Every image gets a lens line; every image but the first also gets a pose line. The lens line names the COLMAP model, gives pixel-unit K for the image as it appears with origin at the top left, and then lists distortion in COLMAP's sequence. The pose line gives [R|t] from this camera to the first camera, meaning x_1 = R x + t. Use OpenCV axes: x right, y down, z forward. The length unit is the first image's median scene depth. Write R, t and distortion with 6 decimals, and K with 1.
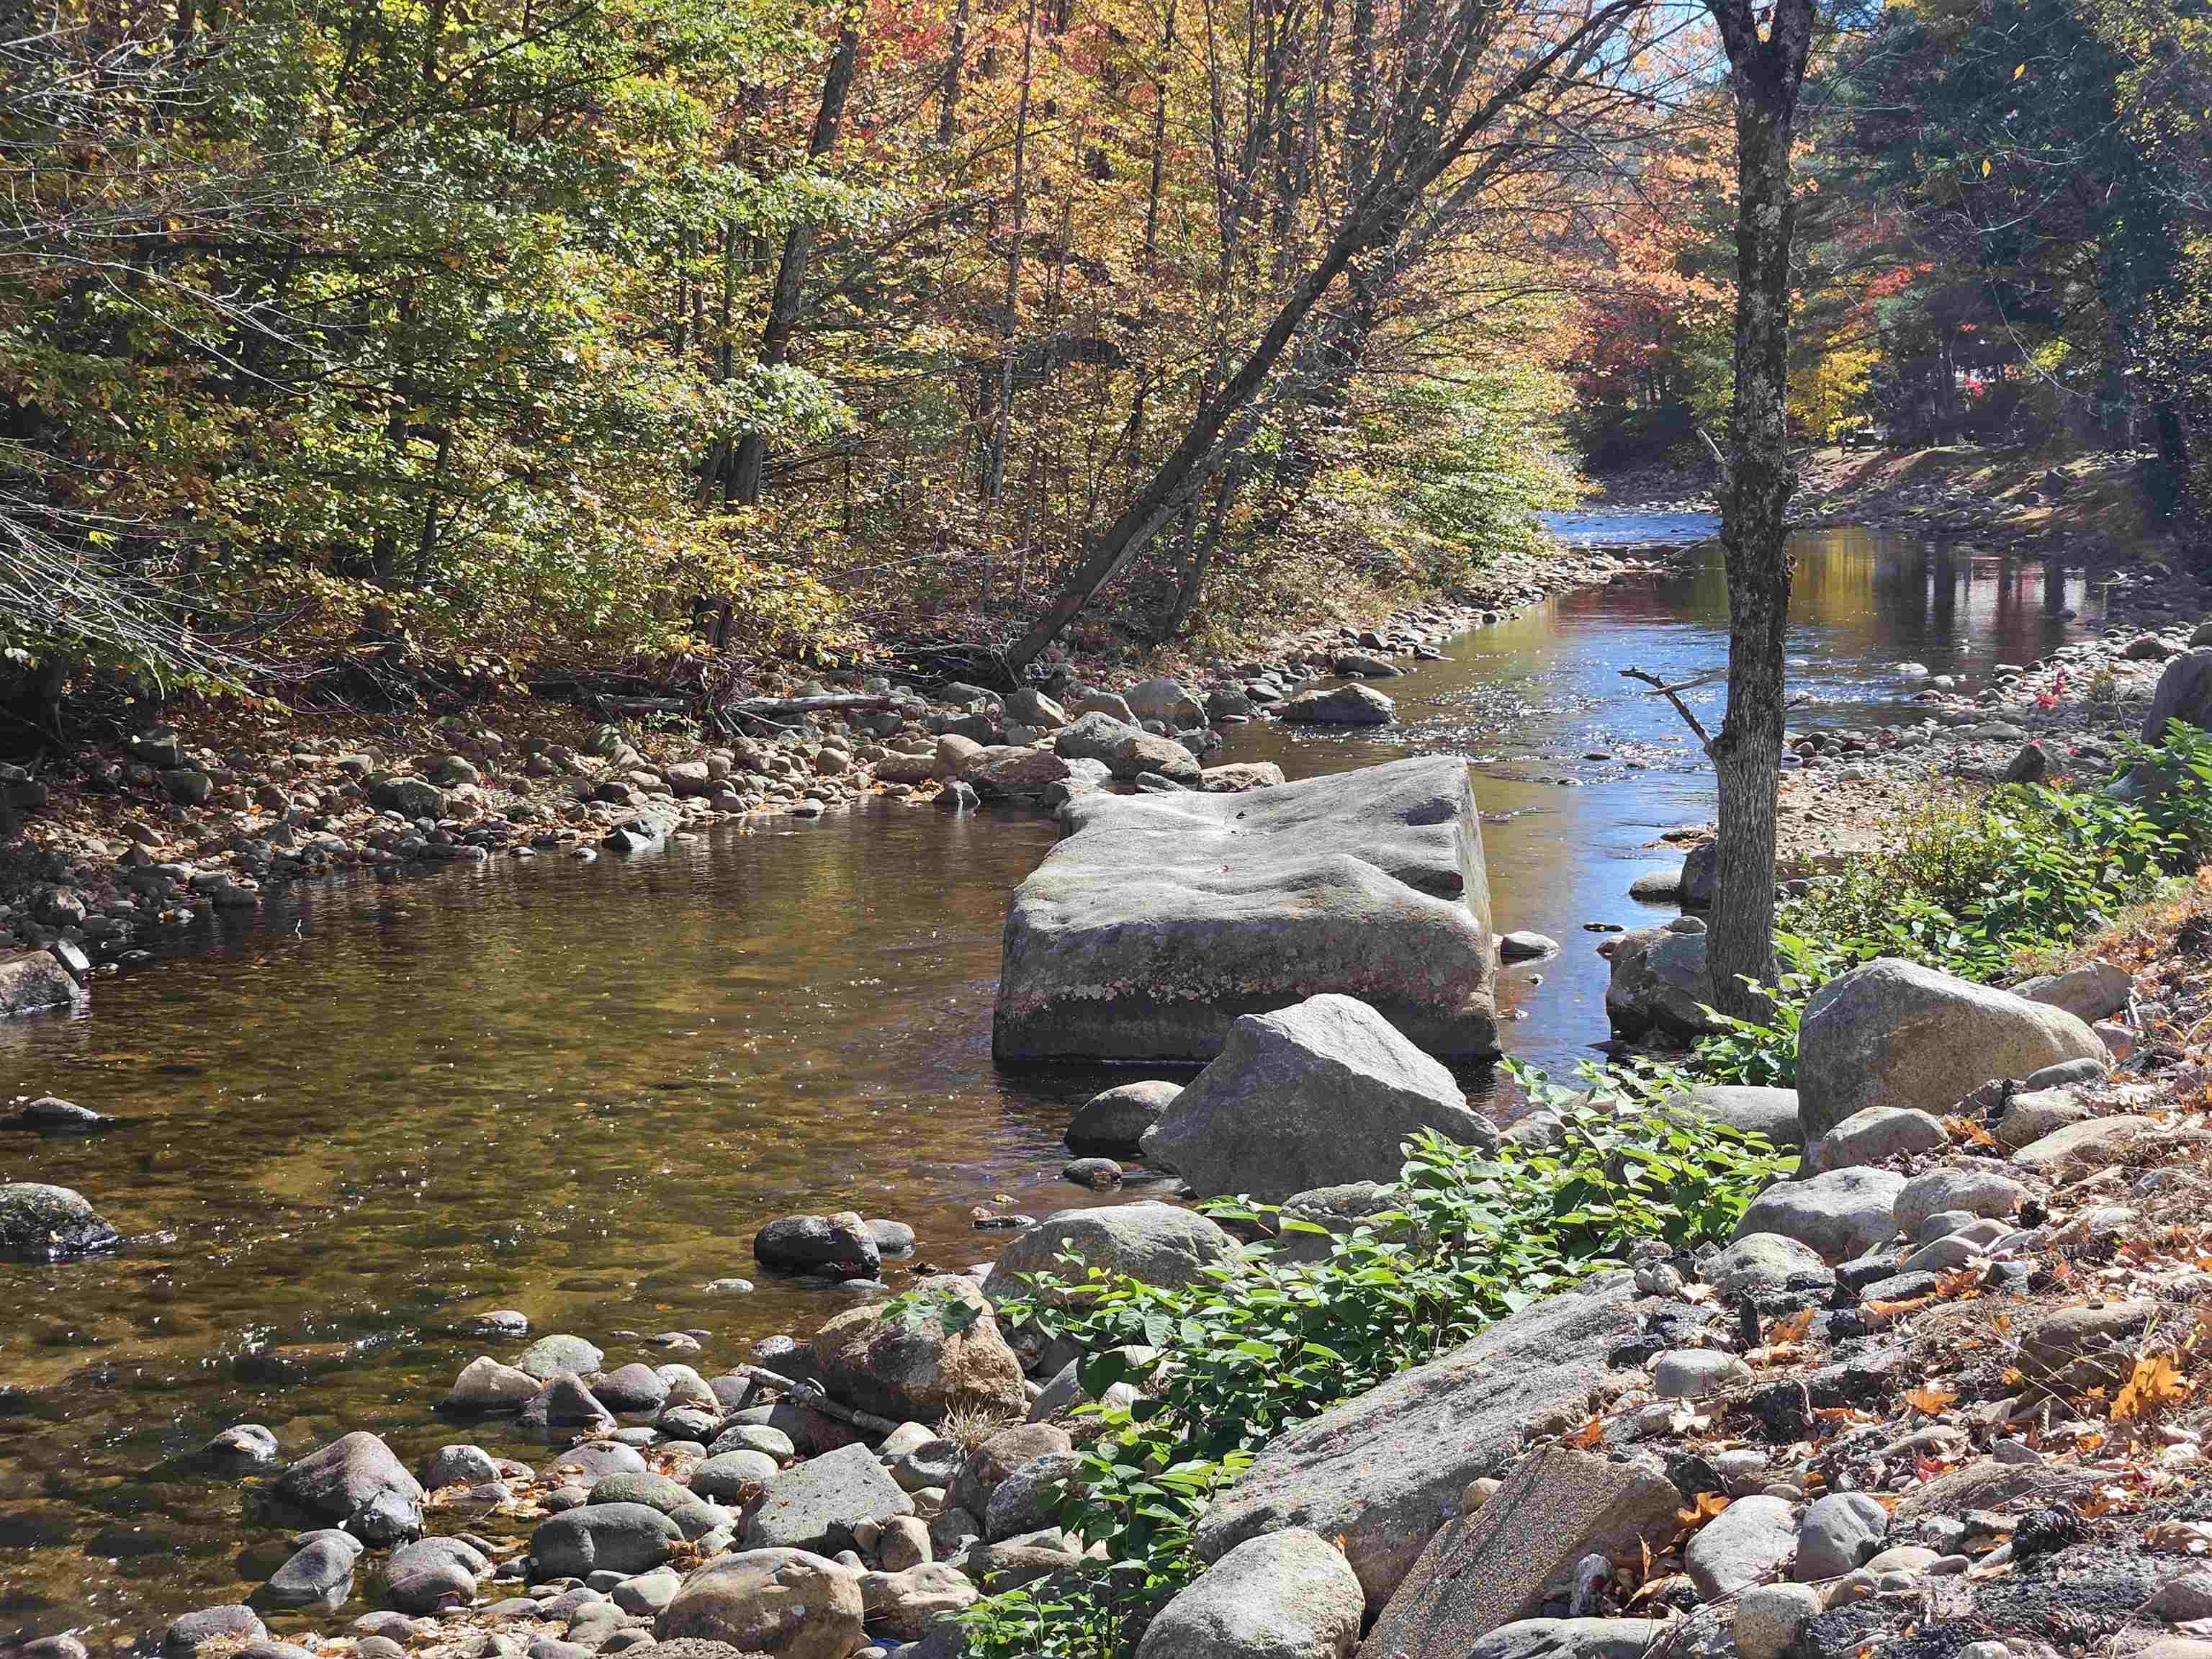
lens RADIAL K [[4450.8, 0, 1106.0], [0, 4450.8, 829.5], [0, 0, 1]] dist [0.023330, 0.250392]
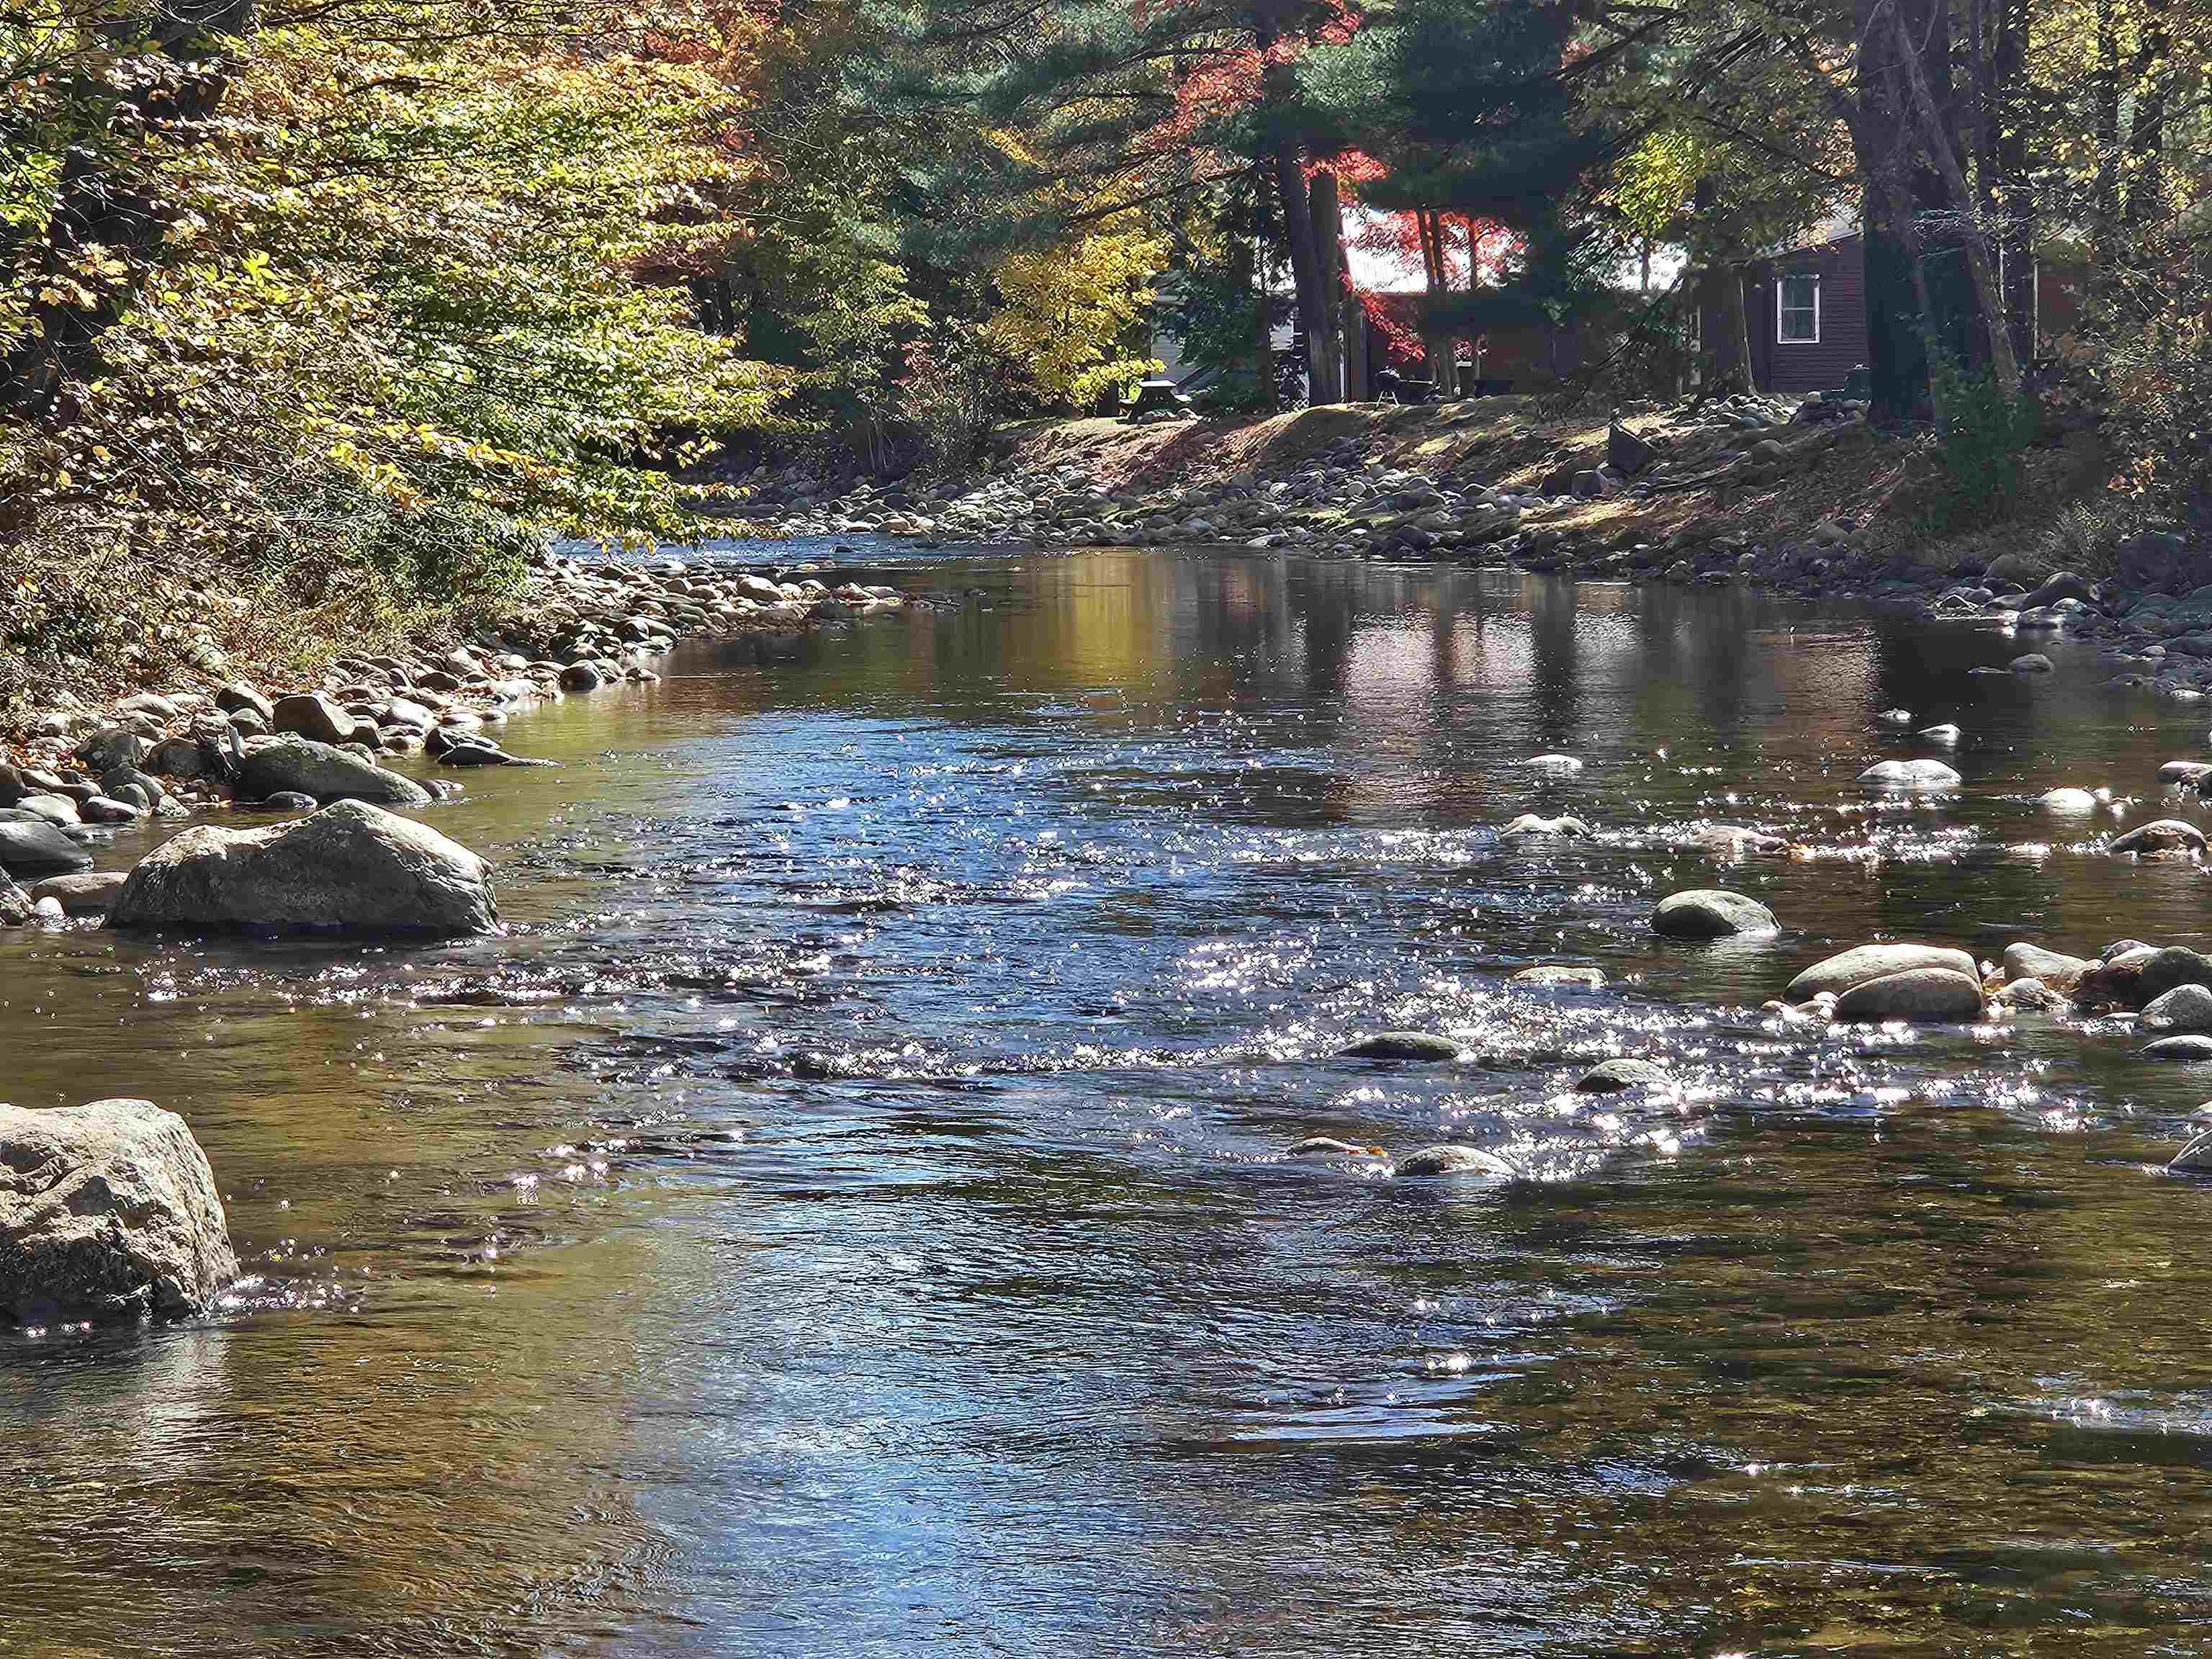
lens RADIAL K [[4492.1, 0, 1106.0], [0, 4492.1, 829.5], [0, 0, 1]] dist [-0.486747, 0.177541]
pose [[0.954429, -0.005269, 0.298391, 0.013812], [0.022951, 0.998179, -0.055784, -0.011342], [-0.297554, 0.060090, 0.952812, 0.587310]]
